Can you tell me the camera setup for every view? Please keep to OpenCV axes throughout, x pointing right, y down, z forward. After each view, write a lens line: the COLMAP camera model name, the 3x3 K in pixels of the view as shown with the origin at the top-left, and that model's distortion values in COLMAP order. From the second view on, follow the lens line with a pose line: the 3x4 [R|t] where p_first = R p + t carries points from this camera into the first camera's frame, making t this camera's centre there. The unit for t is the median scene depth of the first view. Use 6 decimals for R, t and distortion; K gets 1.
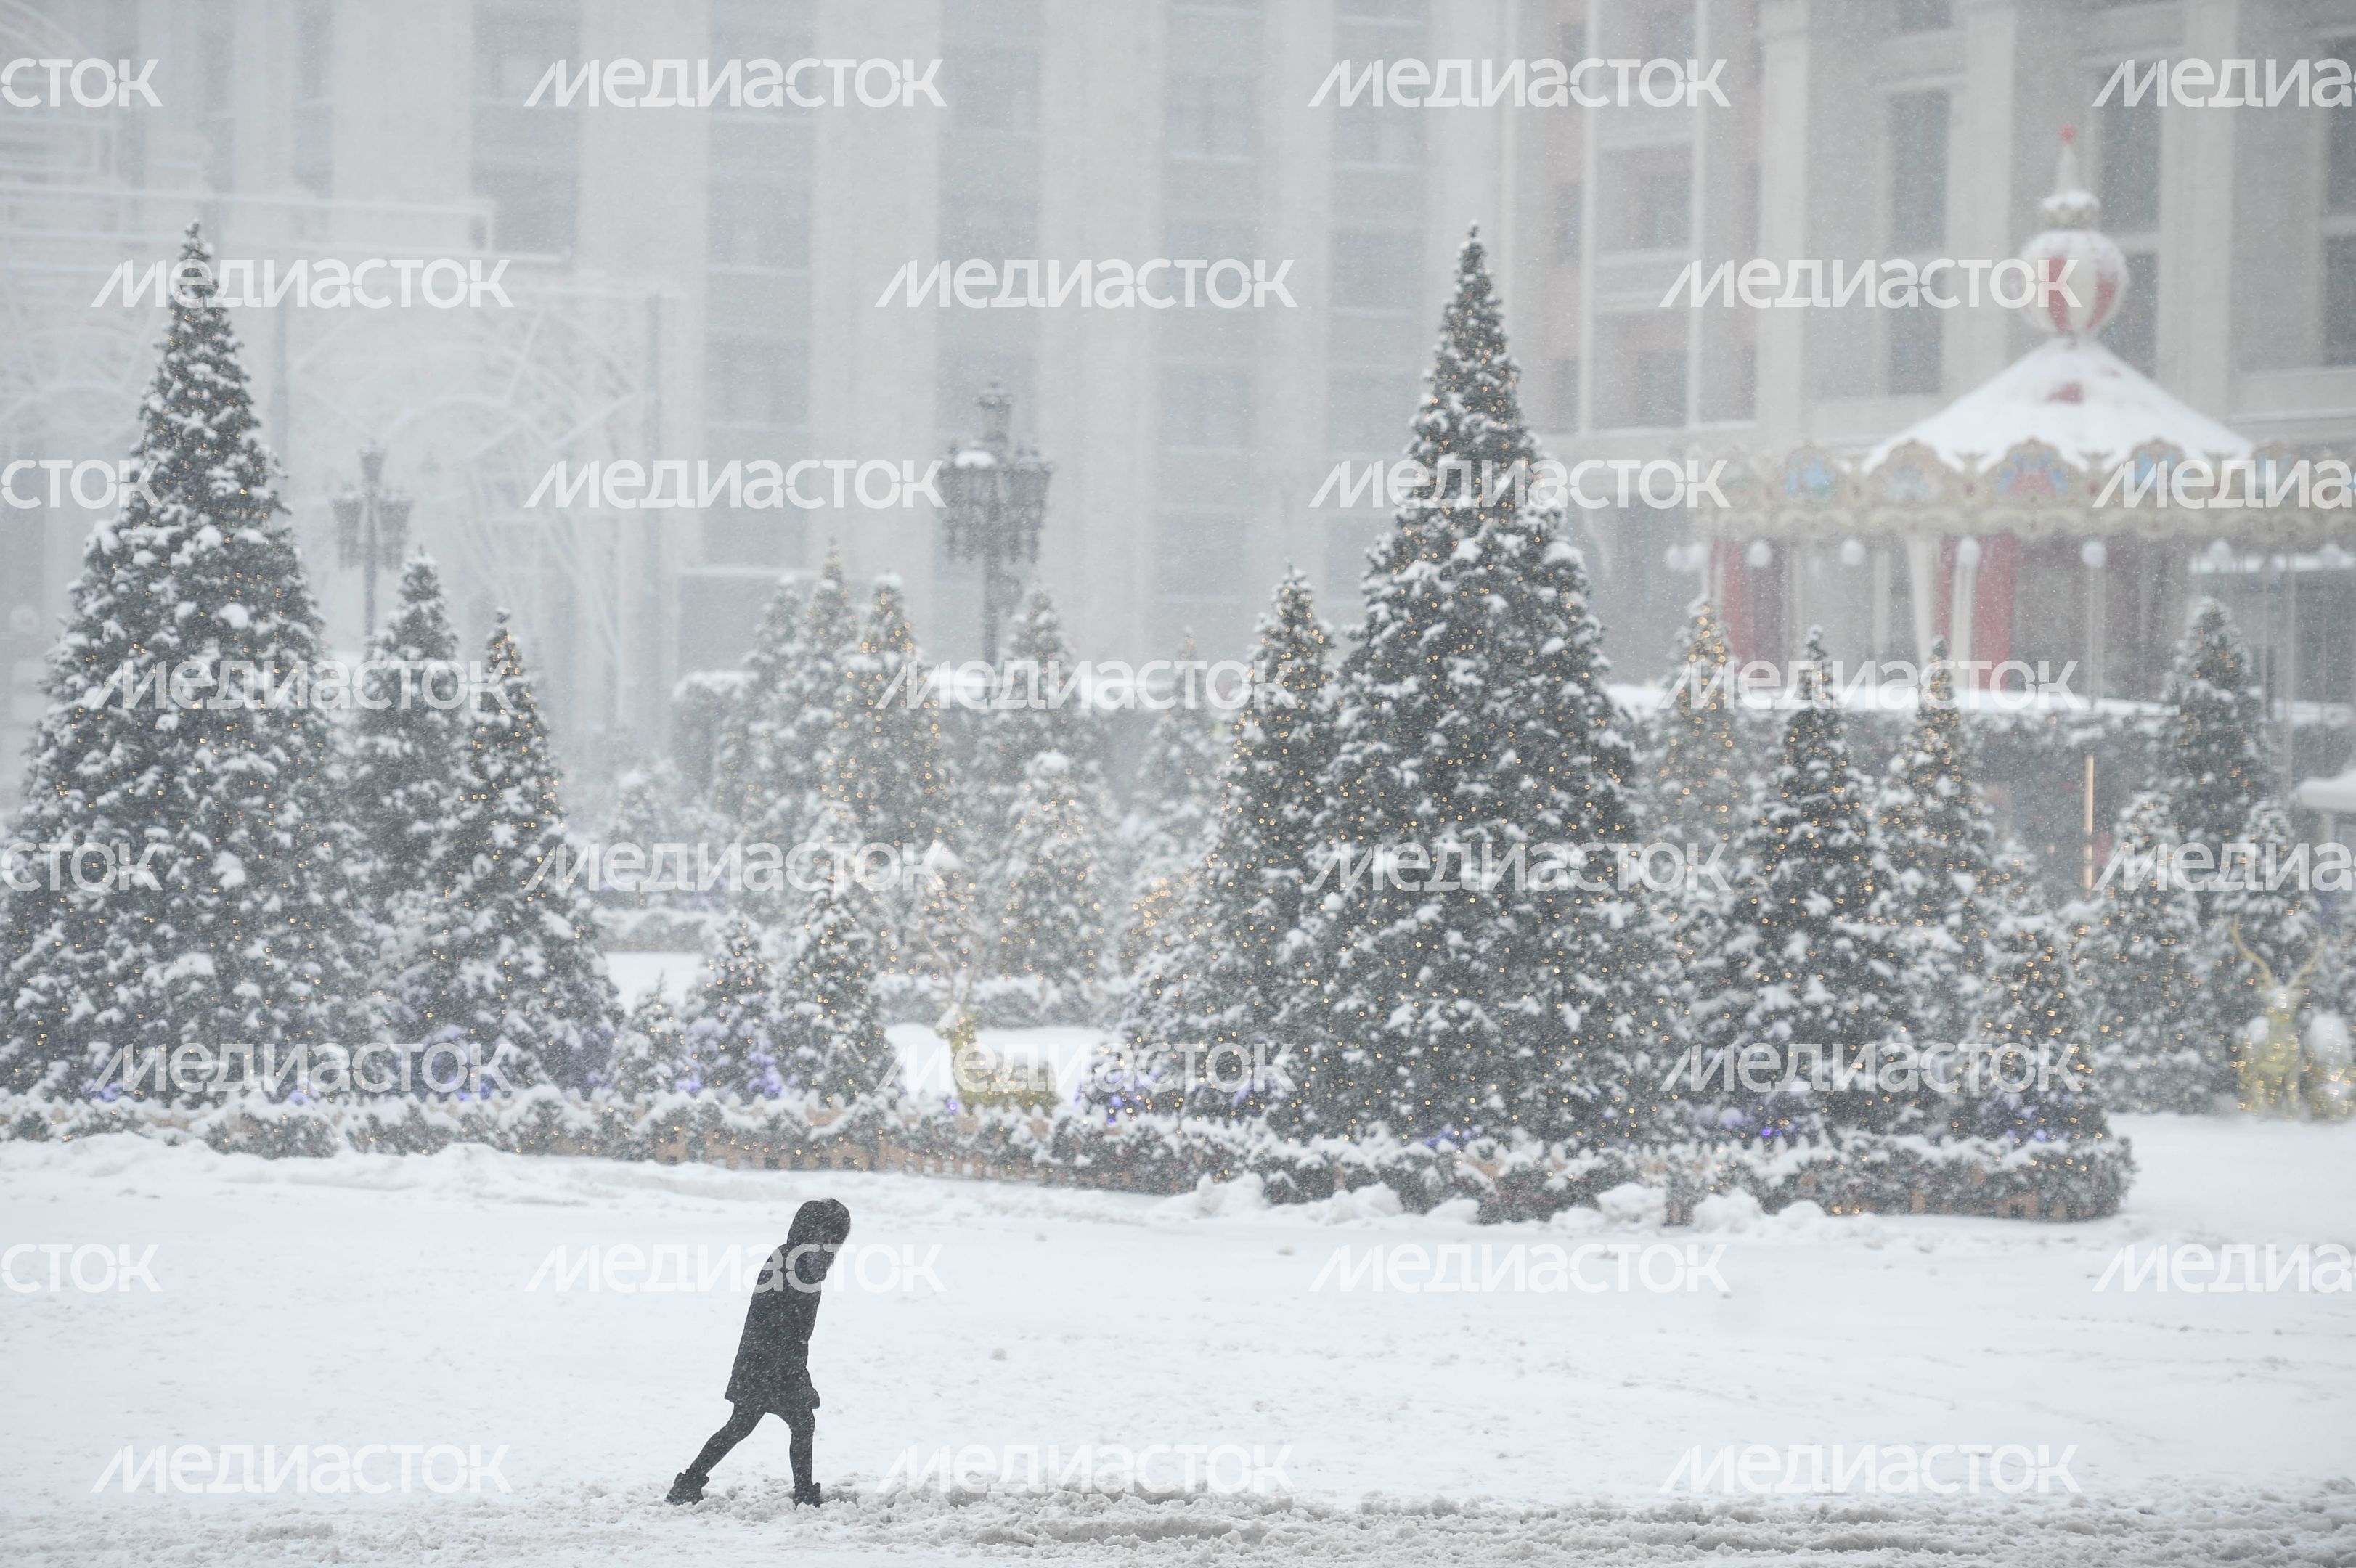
lens RADIAL K [[9197.3, 0, 1177.6], [0, 9197.3, 784.9], [0, 0, 1]] dist [0.706861, 0.000000]
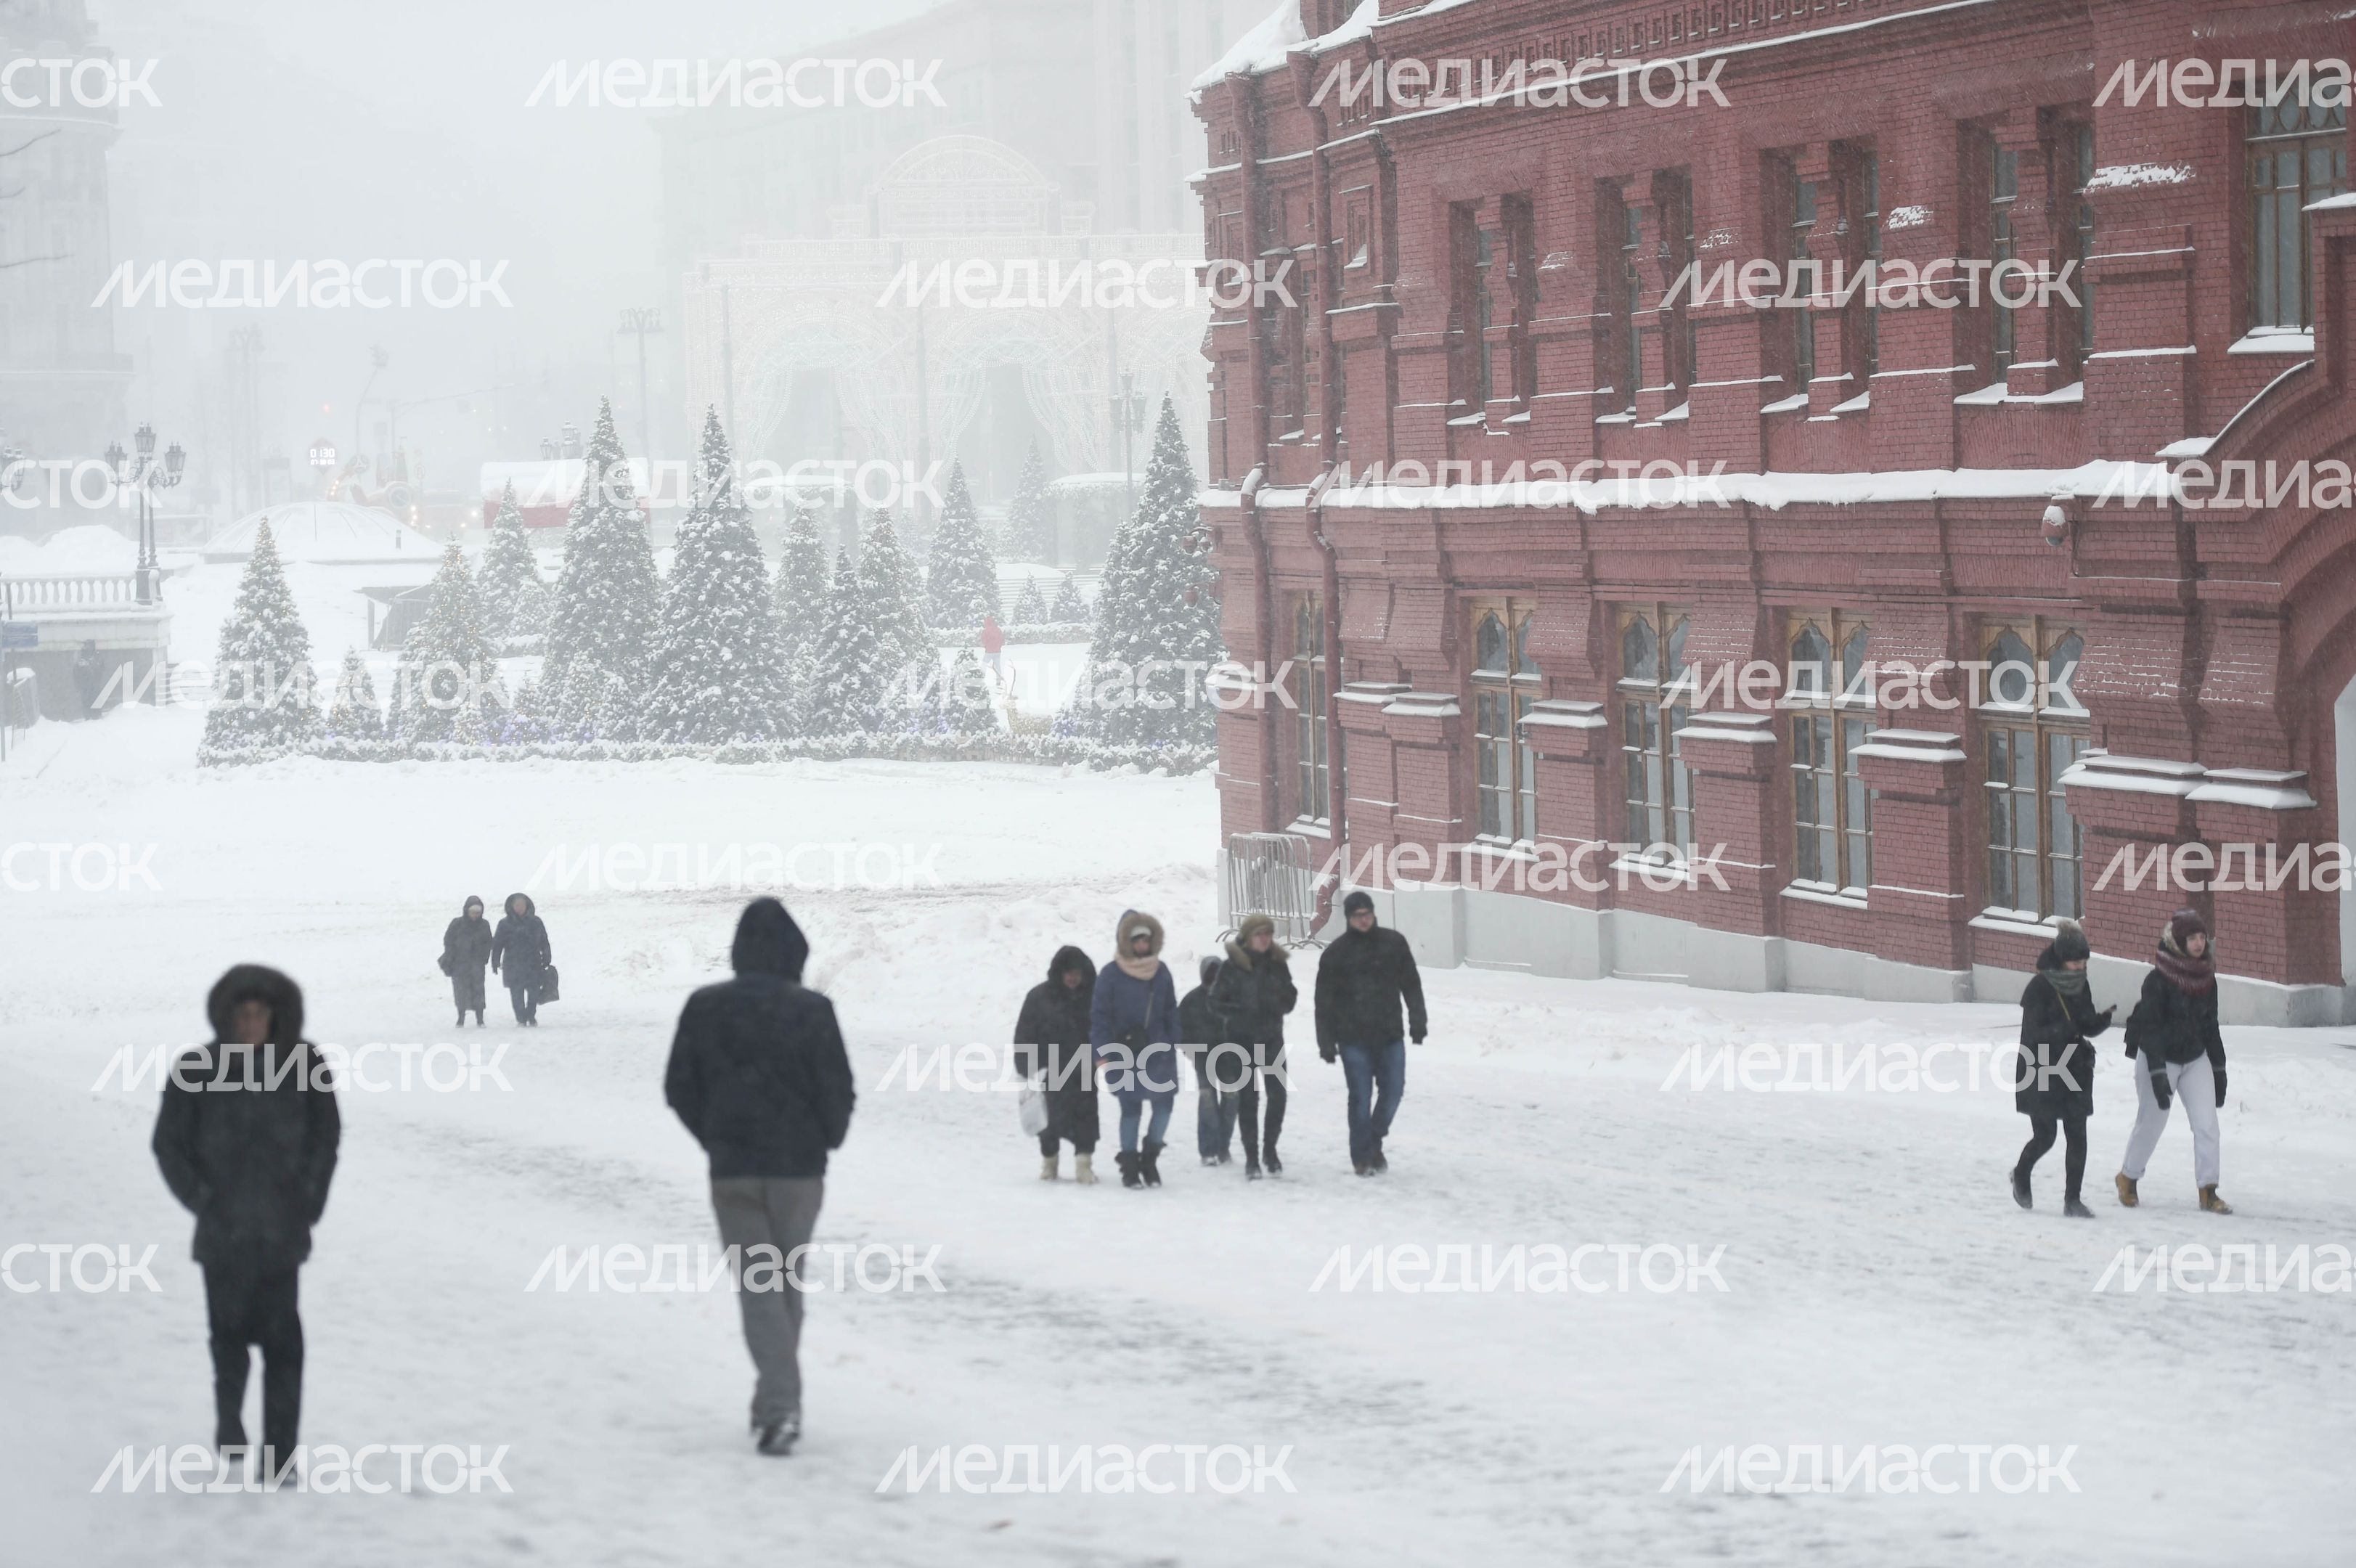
lens RADIAL K [[5826.4, 0, 1178.2], [0, 5826.4, 784.3], [0, 0, 1]] dist [-0.058330, 0.000000]
pose [[0.986769, -0.033372, -0.158661, 0.282589], [0.042847, 0.997473, 0.056680, -0.041744], [0.156368, -0.062728, 0.985705, -0.600635]]
